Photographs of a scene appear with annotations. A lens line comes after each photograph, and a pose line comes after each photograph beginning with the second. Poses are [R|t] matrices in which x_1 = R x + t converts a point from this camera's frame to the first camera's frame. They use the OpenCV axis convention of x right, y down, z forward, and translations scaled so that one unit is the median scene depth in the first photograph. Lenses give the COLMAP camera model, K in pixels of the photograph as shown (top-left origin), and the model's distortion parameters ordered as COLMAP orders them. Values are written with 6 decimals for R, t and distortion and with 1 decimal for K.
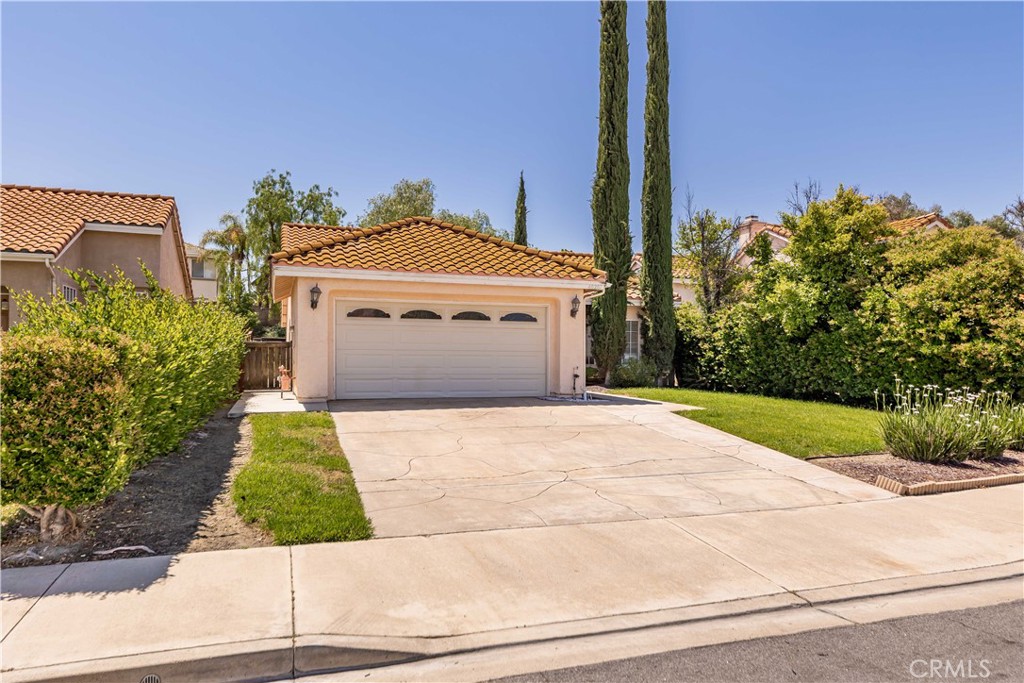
lens RADIAL K [[672.1, 0, 512.0], [0, 672.1, 341.5], [0, 0, 1]] dist [0.024584, -0.002652]
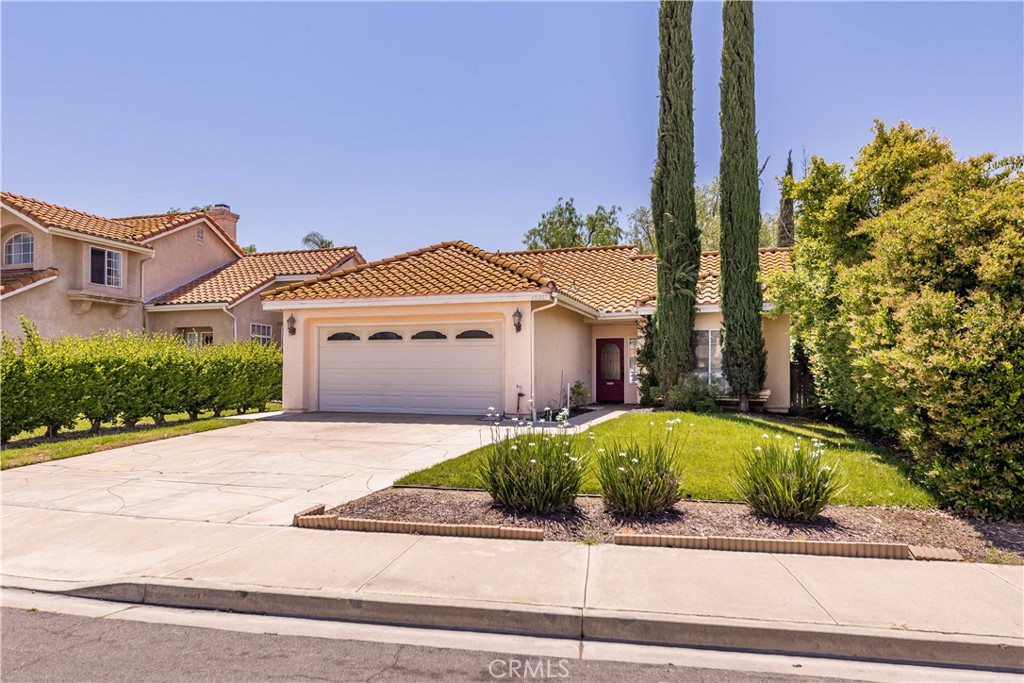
lens RADIAL K [[717.1, 0, 519.9], [0, 717.1, 348.2], [0, 0, 1]] dist [0.034901, -0.020549]
pose [[0.772469, -0.027706, -0.634448, 0.729028], [0.016185, 0.999582, -0.023946, 0.010592], [0.634847, 0.008230, 0.772594, 0.233272]]
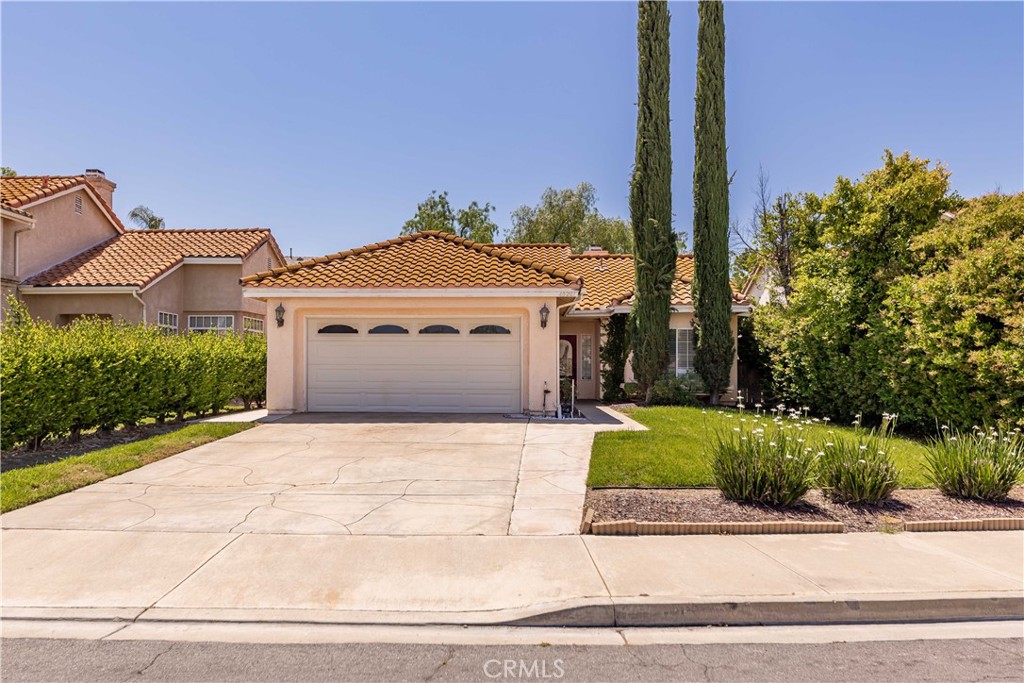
lens RADIAL K [[717.1, 0, 519.9], [0, 717.1, 348.2], [0, 0, 1]] dist [0.034901, -0.020549]
pose [[0.926836, -0.014774, -0.375175, 0.433007], [0.010804, 0.999861, -0.012684, 0.003964], [0.375310, 0.007703, 0.926867, 0.073497]]
